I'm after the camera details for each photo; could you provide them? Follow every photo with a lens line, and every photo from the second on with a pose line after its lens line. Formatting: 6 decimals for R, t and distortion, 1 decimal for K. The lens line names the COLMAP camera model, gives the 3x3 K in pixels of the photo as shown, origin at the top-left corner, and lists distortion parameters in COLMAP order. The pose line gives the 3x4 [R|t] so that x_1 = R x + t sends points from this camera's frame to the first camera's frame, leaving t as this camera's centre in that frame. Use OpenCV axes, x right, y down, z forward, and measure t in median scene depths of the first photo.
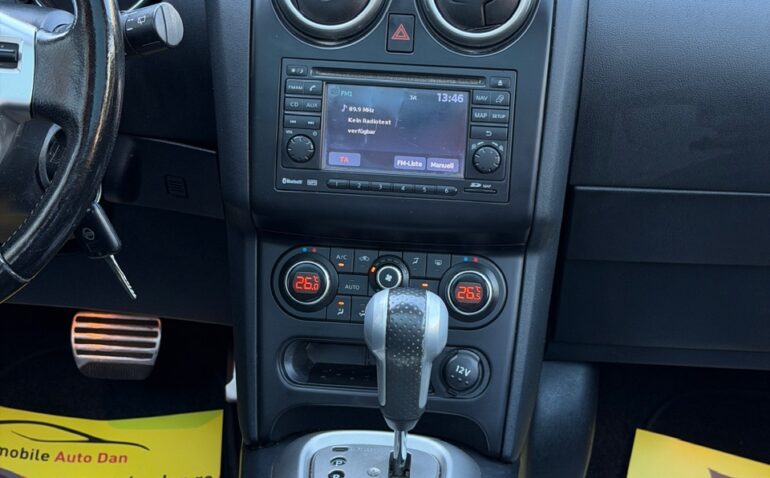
lens RADIAL K [[1429.5, 0, 385.0], [0, 1429.5, 239.0], [0, 0, 1]] dist [0.058861, 0.149906]
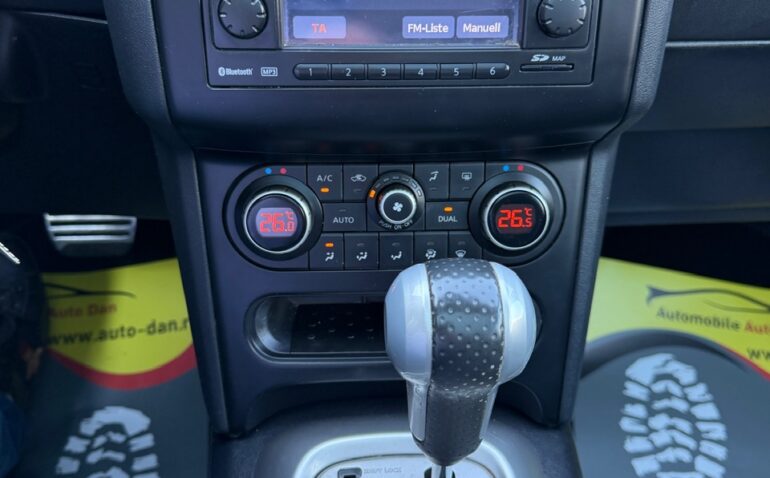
lens RADIAL K [[746.0, 0, 377.3], [0, 746.0, 238.7], [0, 0, 1]] dist [0.143052, -0.379408]
pose [[0.994708, -0.080657, 0.063637, -0.031211], [0.063745, 0.970291, 0.233391, -0.041752], [-0.080570, -0.228099, 0.970298, 0.666082]]
